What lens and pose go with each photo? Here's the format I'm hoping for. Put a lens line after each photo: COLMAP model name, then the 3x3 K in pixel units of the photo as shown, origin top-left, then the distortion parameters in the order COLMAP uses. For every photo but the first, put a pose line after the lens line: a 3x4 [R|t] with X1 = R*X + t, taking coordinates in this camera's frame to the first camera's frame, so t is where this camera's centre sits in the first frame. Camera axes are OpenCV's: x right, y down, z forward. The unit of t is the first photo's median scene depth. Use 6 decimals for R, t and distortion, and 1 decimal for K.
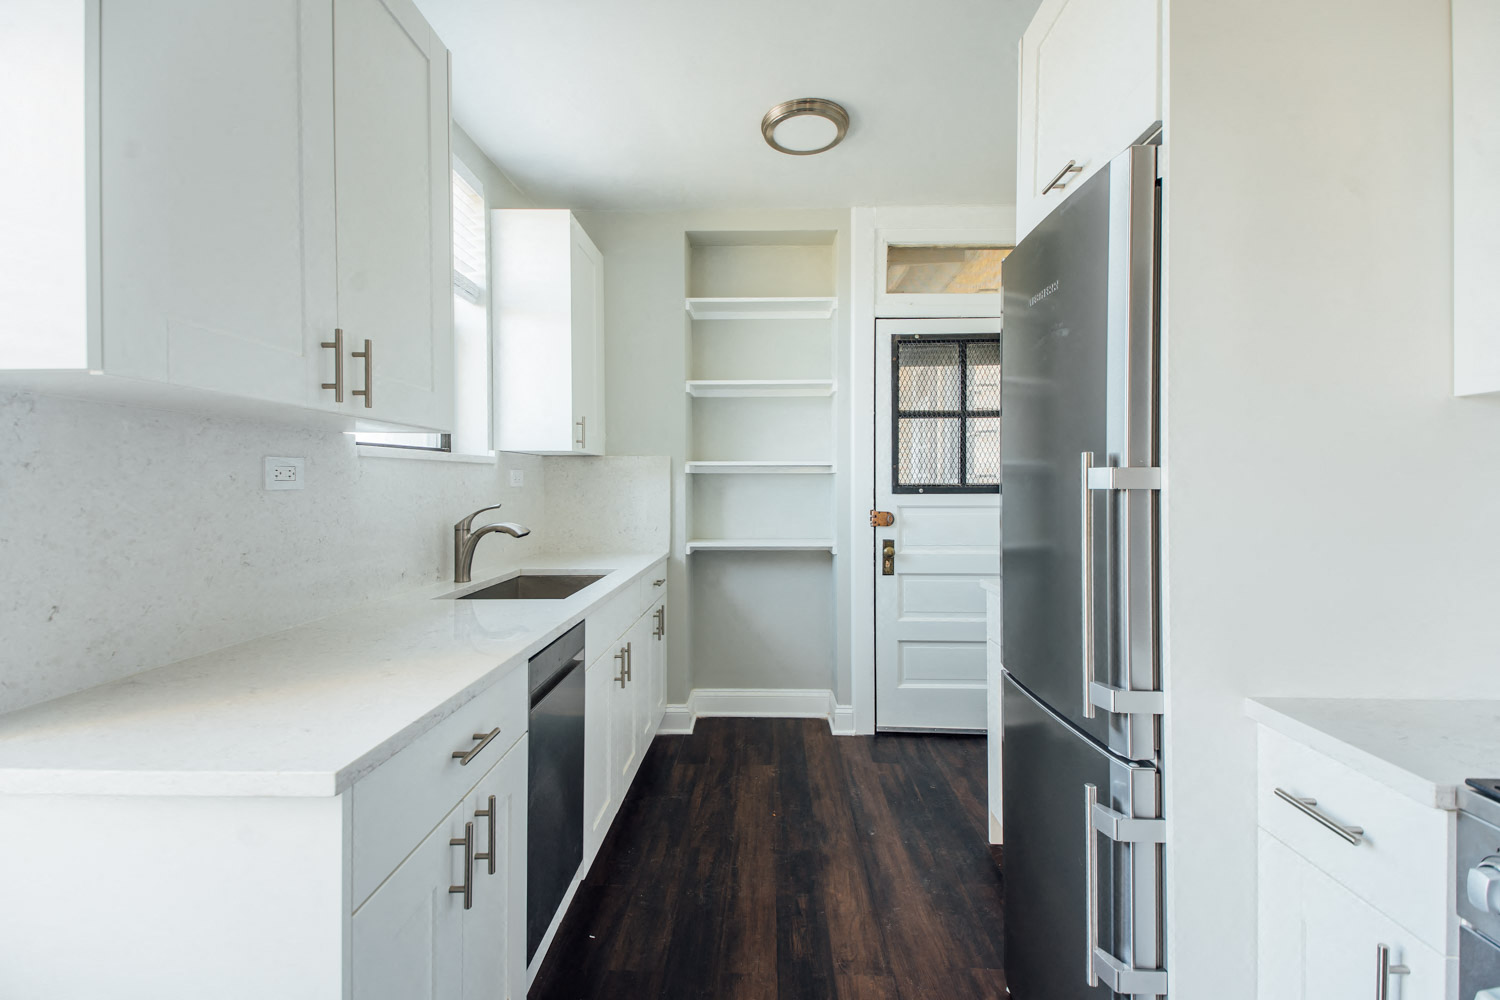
lens RADIAL K [[665.4, 0, 747.6], [0, 665.4, 491.6], [0, 0, 1]] dist [-0.000450, -0.000405]
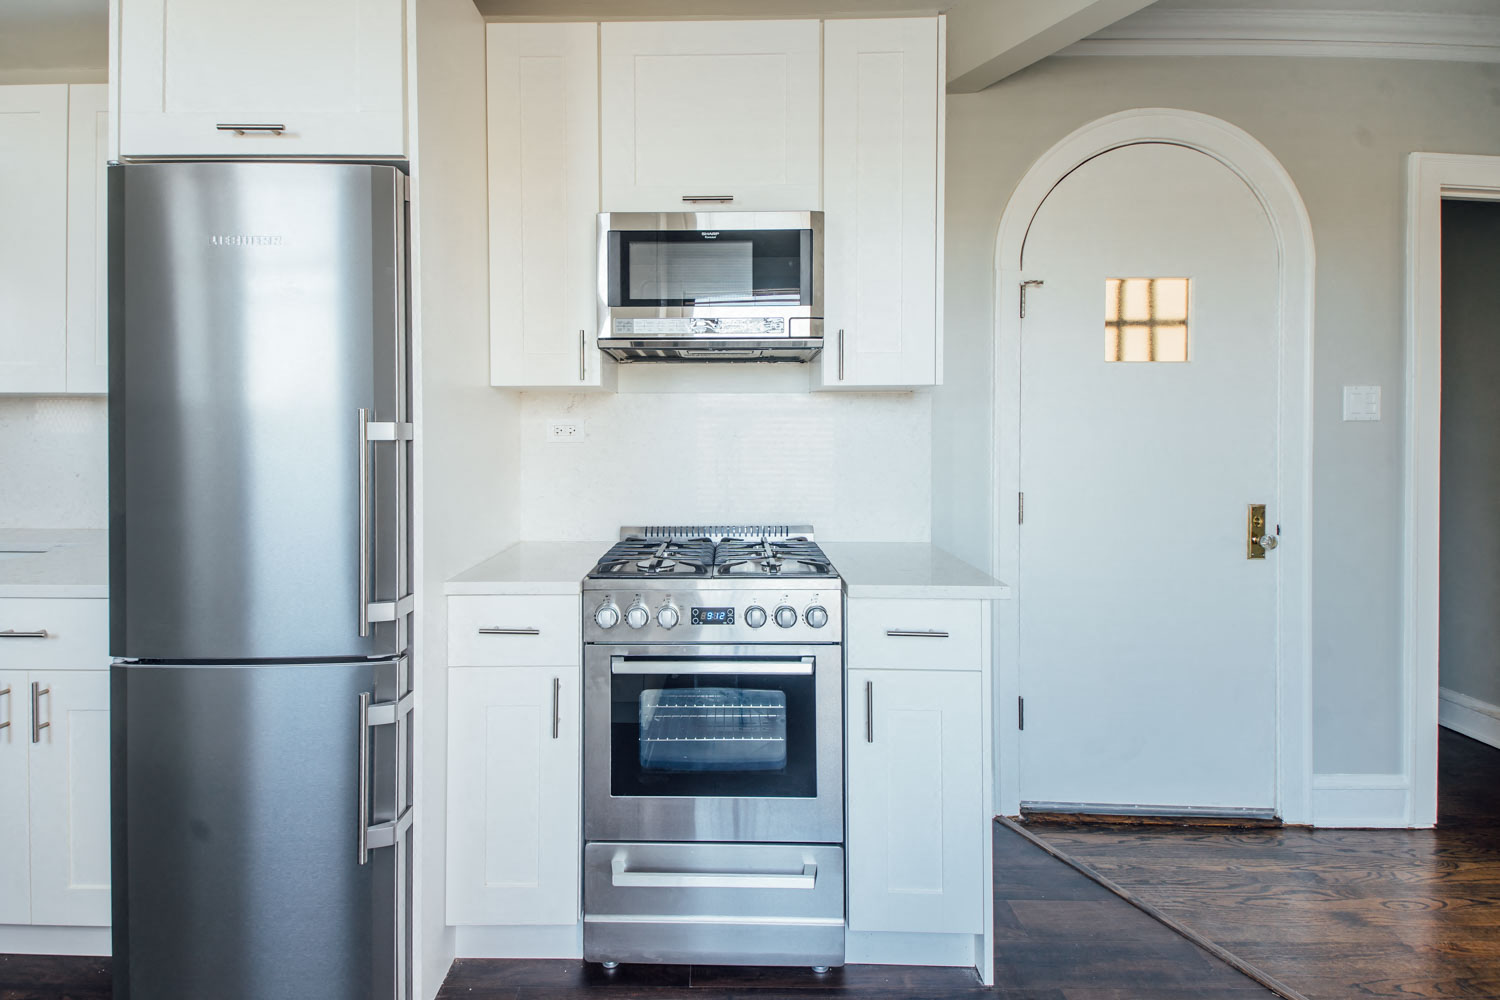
lens RADIAL K [[680.6, 0, 700.6], [0, 680.6, 437.0], [0, 0, 1]] dist [0.070822, -0.048169]
pose [[-0.020887, -0.007715, 0.999752, -0.310127], [0.011867, 0.999898, 0.007964, -0.005850], [-0.999711, 0.012030, -0.020793, 0.187928]]
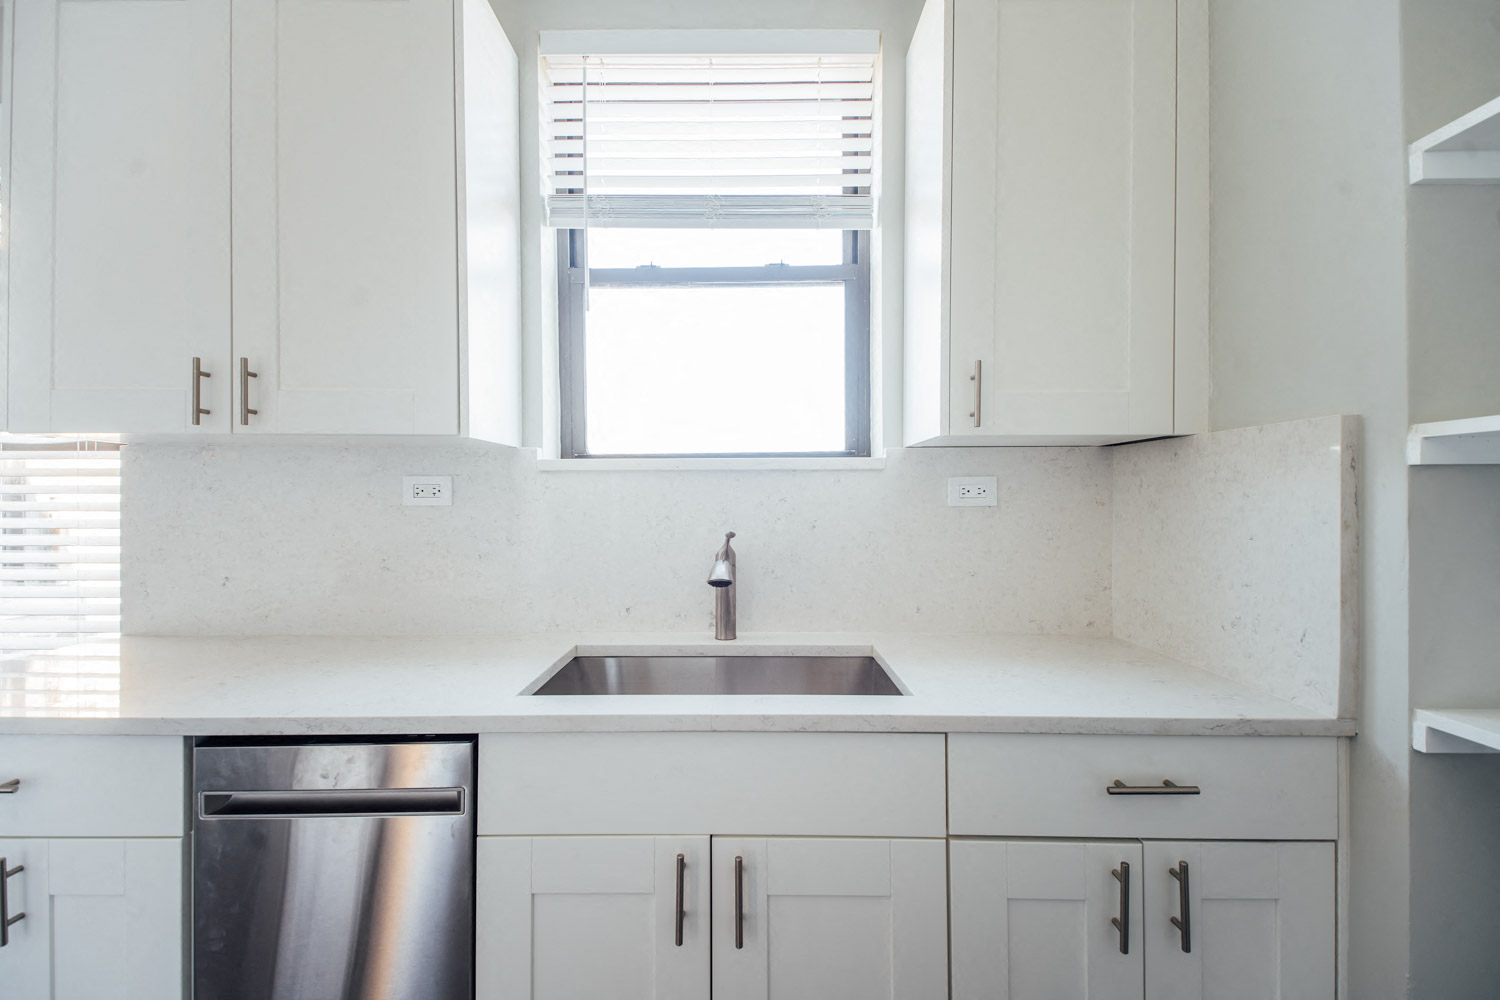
lens RADIAL K [[685.4, 0, 750.0], [0, 685.4, 500.0], [0, 0, 1]] dist [0.055908, -0.000001]
pose [[0.021807, -0.000548, -0.999762, 0.272504], [-0.012755, 0.999918, -0.000826, -0.010761], [0.999681, 0.012770, 0.021798, 0.897920]]
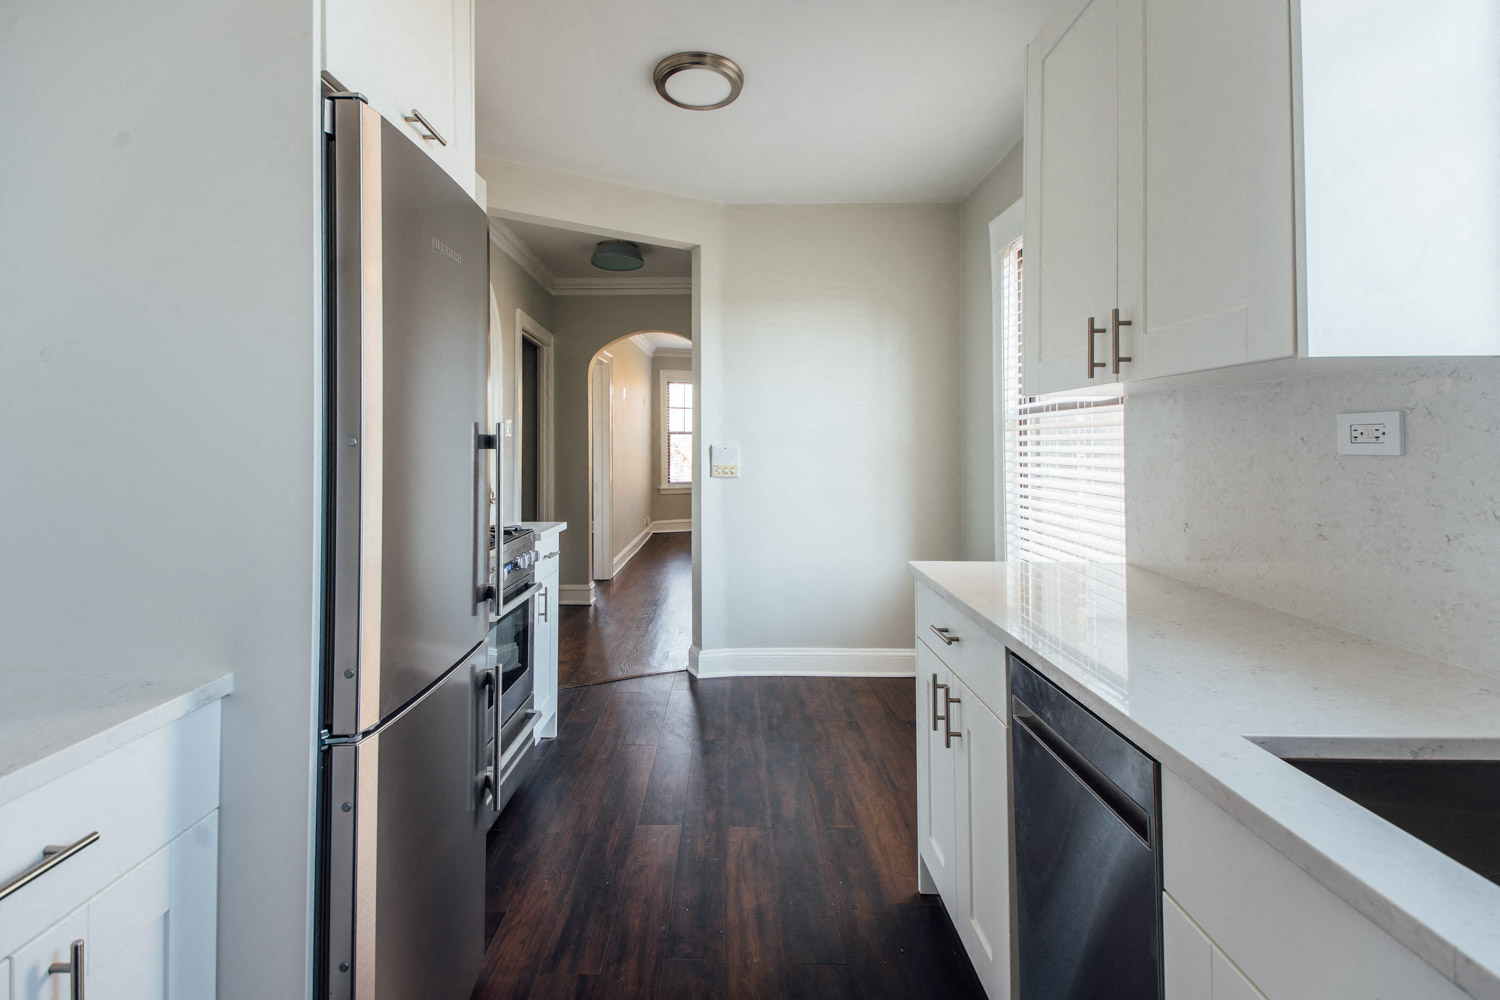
lens RADIAL K [[710.5, 0, 728.7], [0, 710.5, 436.2], [0, 0, 1]] dist [0.084366, -0.000465]
pose [[-0.999477, -0.001163, -0.032322, 0.039681], [-0.001230, 0.999997, 0.002046, -0.014999], [0.032319, 0.002085, -0.999475, 1.097813]]
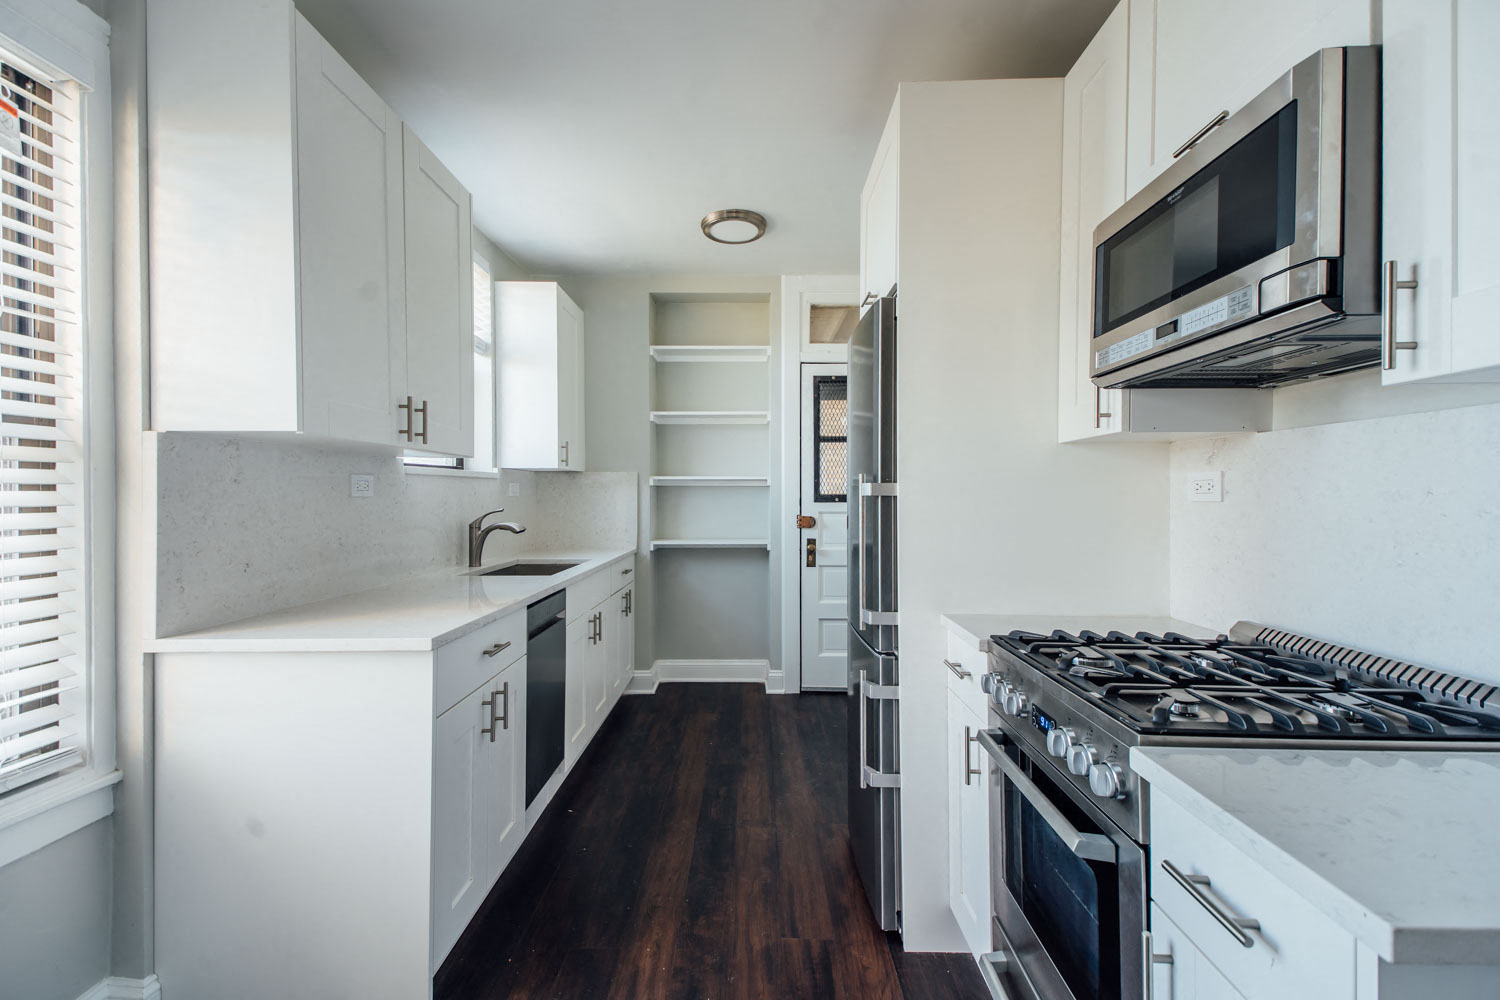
lens RADIAL K [[647.6, 0, 750.0], [0, 647.6, 500.0], [0, 0, 1]] dist [0.000786, 0.000089]
pose [[0.999675, 0.000335, 0.025477, 0.081623], [-0.000201, 0.999986, -0.005276, 0.007328], [-0.025478, 0.005269, 0.999661, -0.282979]]
